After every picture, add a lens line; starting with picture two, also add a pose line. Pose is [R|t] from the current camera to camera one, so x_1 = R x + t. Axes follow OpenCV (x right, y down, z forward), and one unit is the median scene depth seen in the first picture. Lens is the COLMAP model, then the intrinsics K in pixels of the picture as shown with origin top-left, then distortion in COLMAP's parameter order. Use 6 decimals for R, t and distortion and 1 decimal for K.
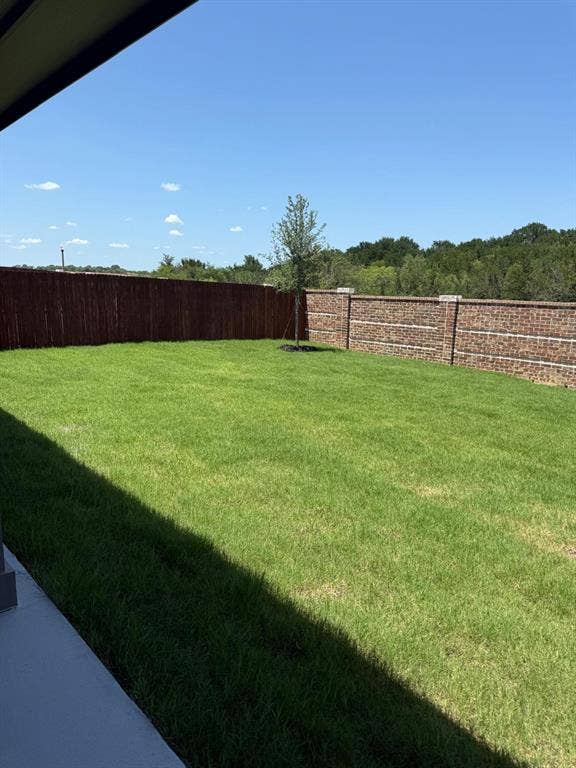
lens RADIAL K [[561.8, 0, 288.0], [0, 561.8, 384.0], [0, 0, 1]] dist [0.072549, -0.003228]
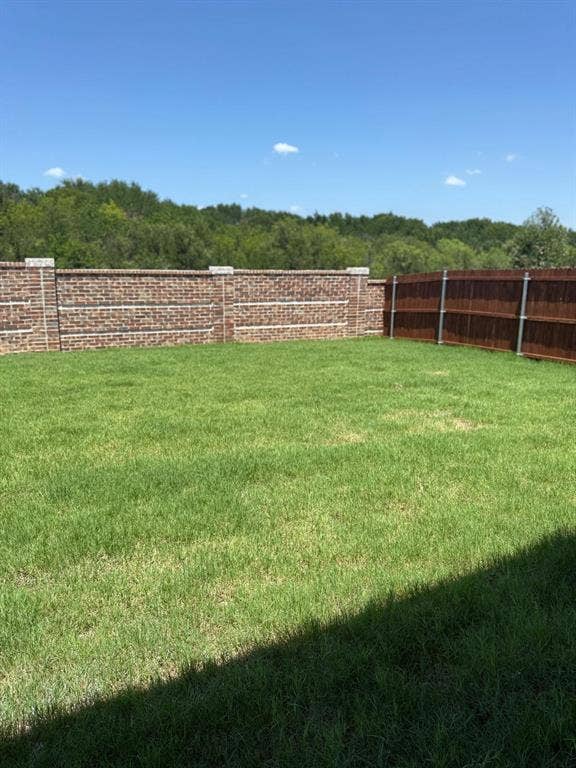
lens RADIAL K [[484.1, 0, 288.0], [0, 484.1, 384.0], [0, 0, 1]] dist [0.138859, -0.000047]
pose [[0.196442, -0.236052, 0.951677, -0.616138], [0.143232, 0.967086, 0.210309, -0.131087], [-0.969998, 0.094997, 0.223786, 0.772235]]
